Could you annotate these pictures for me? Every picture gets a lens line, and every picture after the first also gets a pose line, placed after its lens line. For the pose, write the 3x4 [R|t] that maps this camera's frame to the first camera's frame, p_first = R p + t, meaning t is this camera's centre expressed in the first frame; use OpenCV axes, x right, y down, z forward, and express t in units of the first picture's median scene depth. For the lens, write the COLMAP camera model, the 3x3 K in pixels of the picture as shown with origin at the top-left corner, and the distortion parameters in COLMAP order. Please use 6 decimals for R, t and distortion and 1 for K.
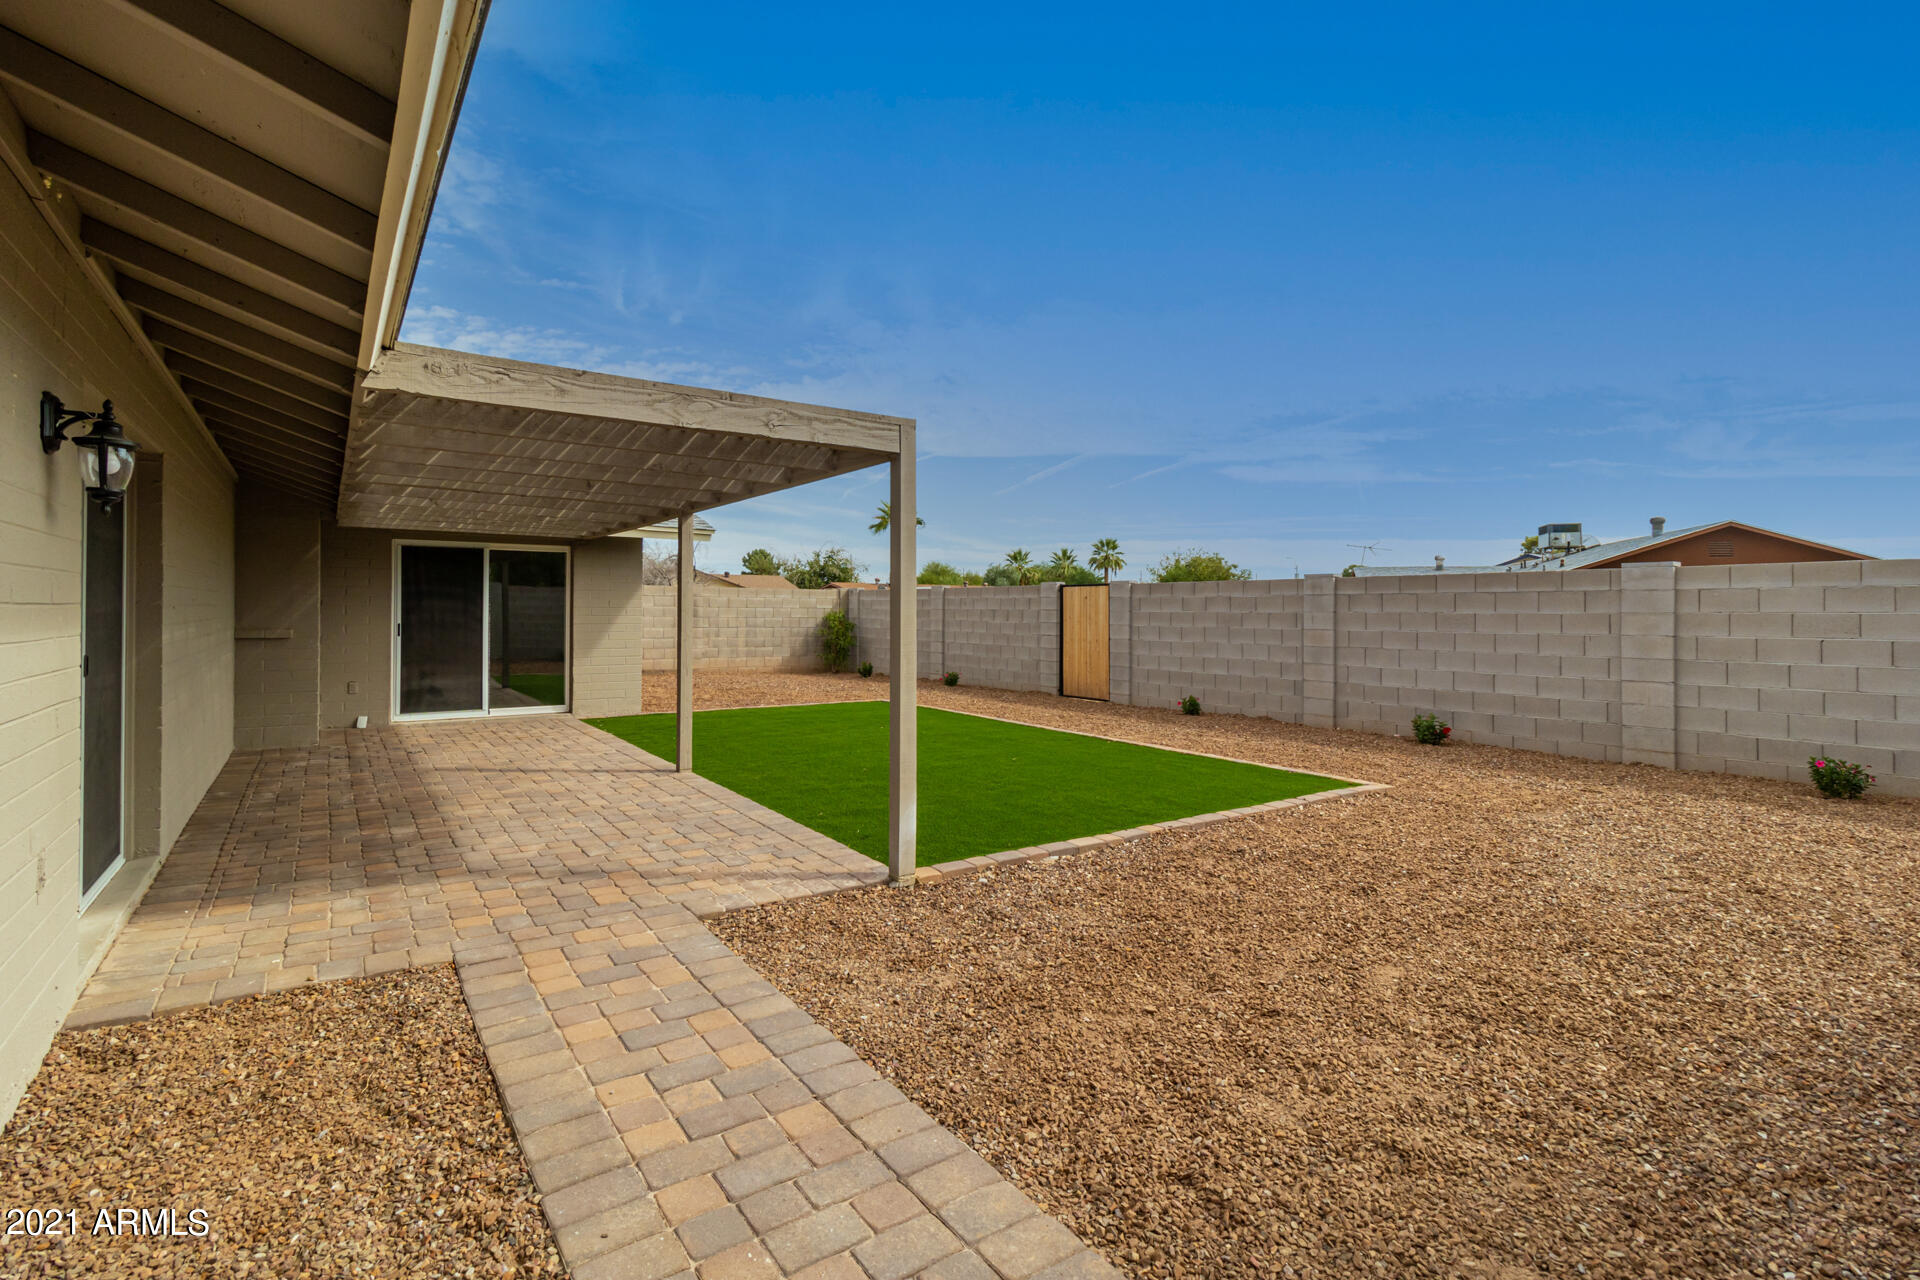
lens RADIAL K [[896.4, 0, 970.3], [0, 896.4, 615.1], [0, 0, 1]] dist [-0.001313, -0.000357]
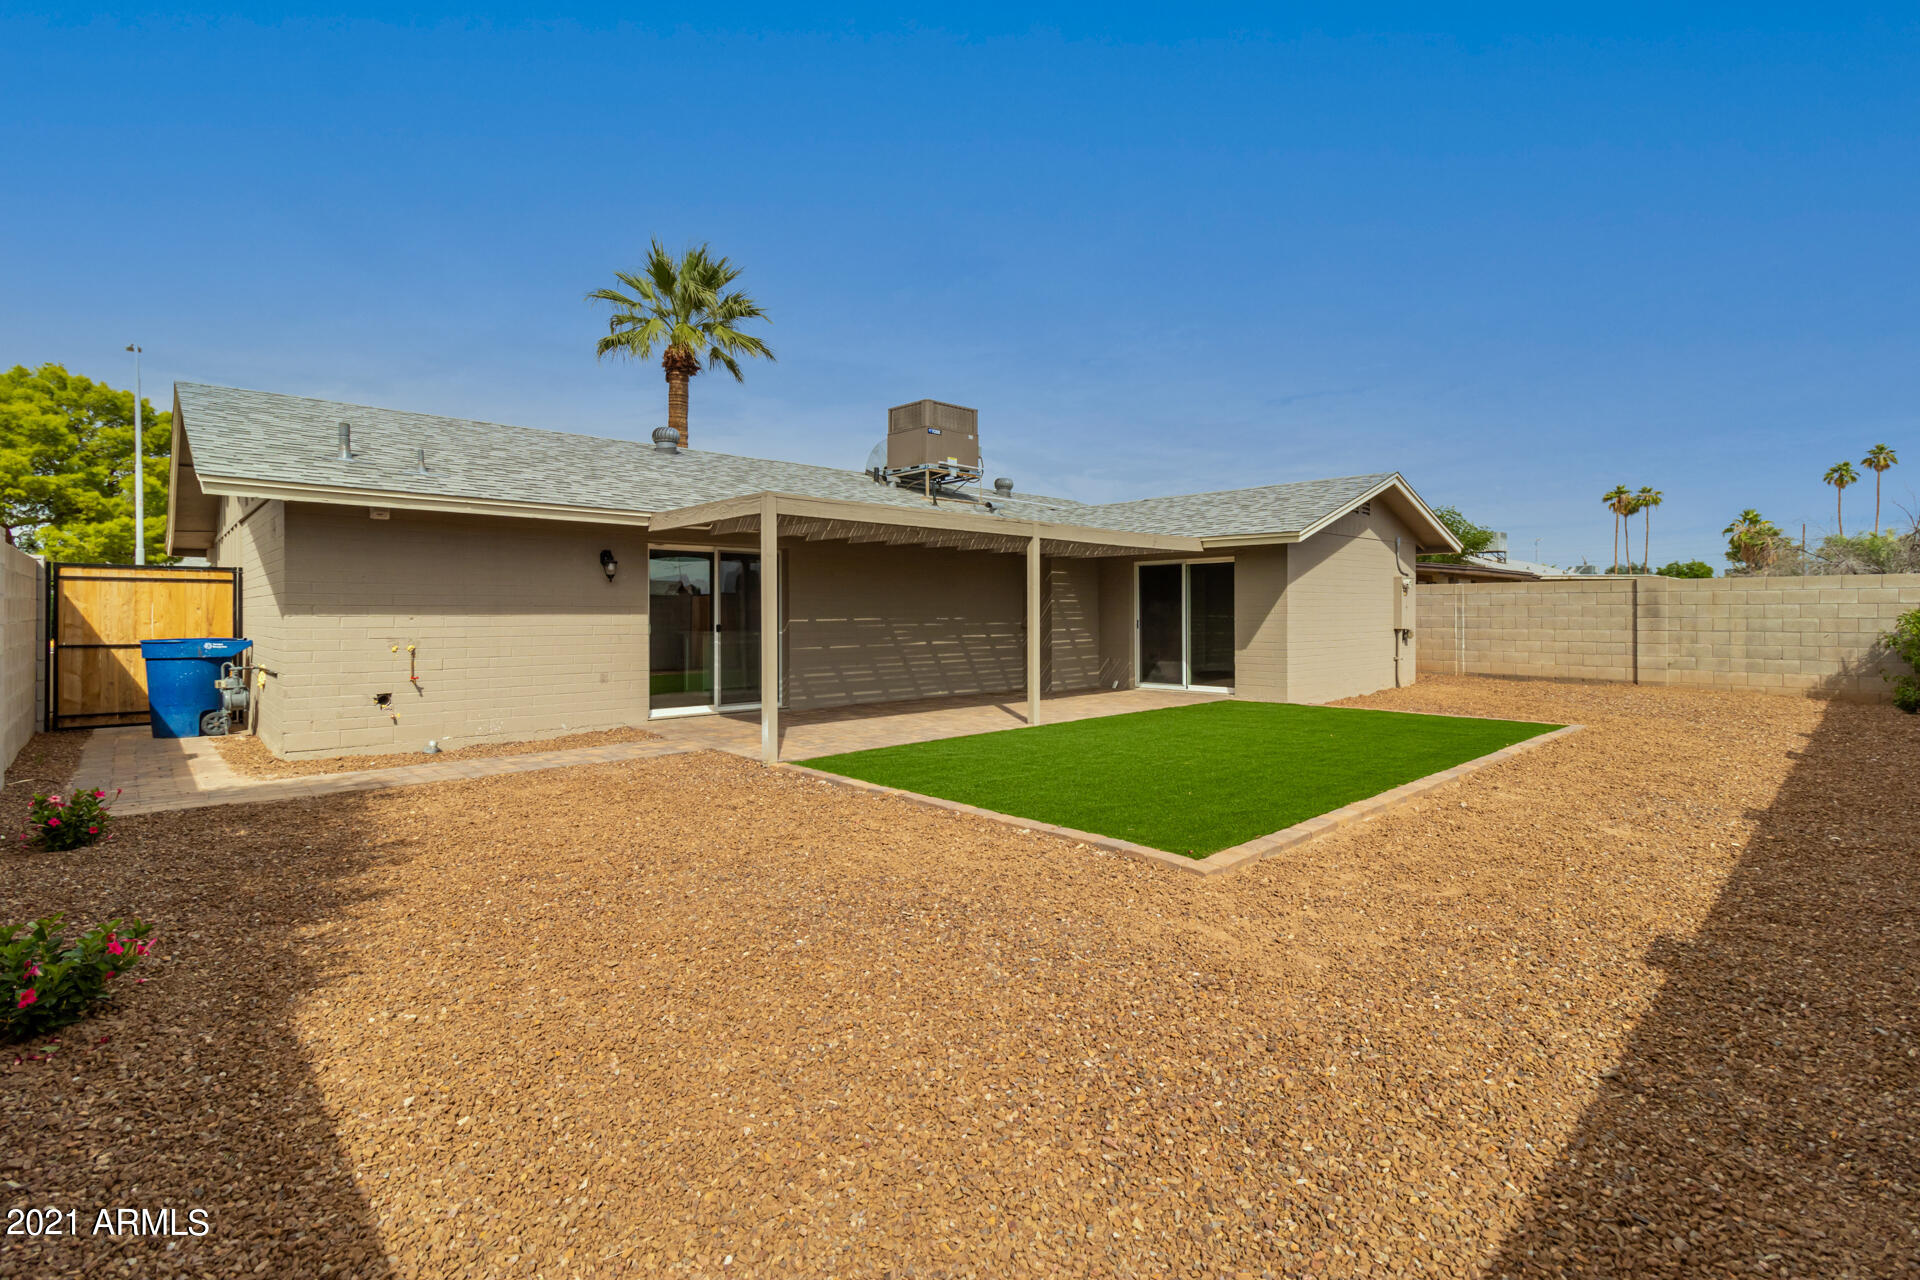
lens RADIAL K [[882.7, 0, 952.1], [0, 882.7, 615.5], [0, 0, 1]] dist [-0.000692, 0.000197]
pose [[0.141467, -0.006861, -0.989919, 0.387637], [-0.001482, 0.999973, -0.007143, 0.006723], [0.989942, 0.002477, 0.141454, 0.261730]]
